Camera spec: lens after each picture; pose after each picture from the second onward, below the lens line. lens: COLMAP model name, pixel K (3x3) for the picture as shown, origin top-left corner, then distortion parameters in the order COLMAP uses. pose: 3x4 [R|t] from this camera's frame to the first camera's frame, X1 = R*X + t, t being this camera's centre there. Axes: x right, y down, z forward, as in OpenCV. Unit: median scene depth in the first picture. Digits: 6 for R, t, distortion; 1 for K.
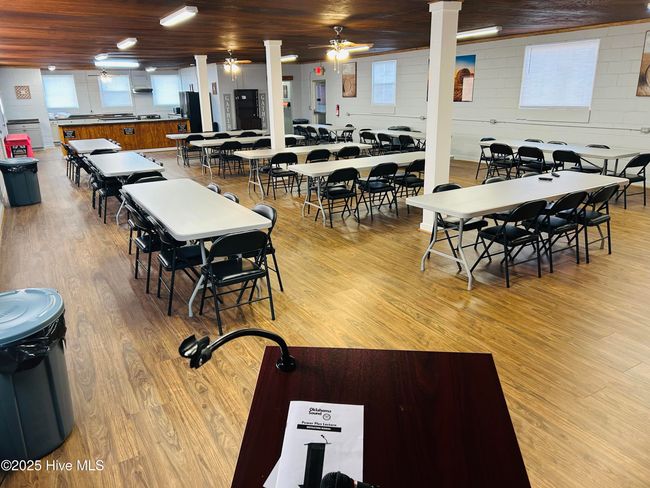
lens RADIAL K [[486.4, 0, 326.4], [0, 486.4, 245.8], [0, 0, 1]] dist [0.046607, -0.048327]
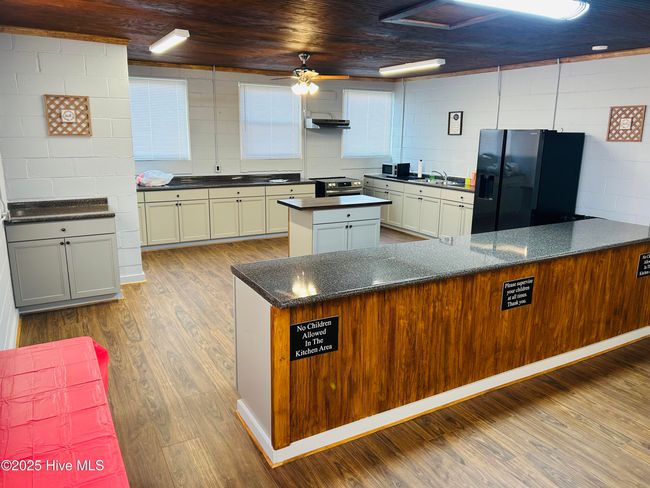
lens RADIAL K [[486.4, 0, 324.4], [0, 486.4, 239.7], [0, 0, 1]] dist [0.046607, -0.048327]
pose [[0.999062, 0.040716, -0.014763, -0.446167], [-0.041783, 0.995827, -0.081136, -0.215299], [0.011398, 0.081677, 0.996594, 0.697214]]
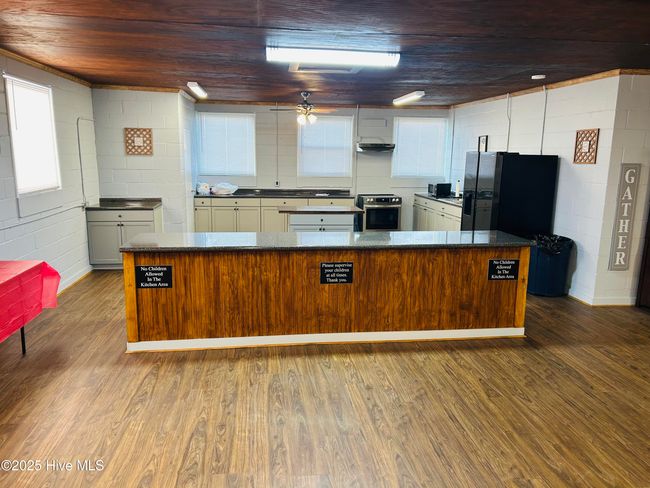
lens RADIAL K [[486.4, 0, 327.4], [0, 486.4, 241.8], [0, 0, 1]] dist [0.046607, -0.048327]
pose [[0.920413, 0.108397, -0.375620, -0.269242], [-0.152749, 0.984132, -0.090290, -0.204577], [0.359872, 0.140480, 0.922365, 0.650974]]
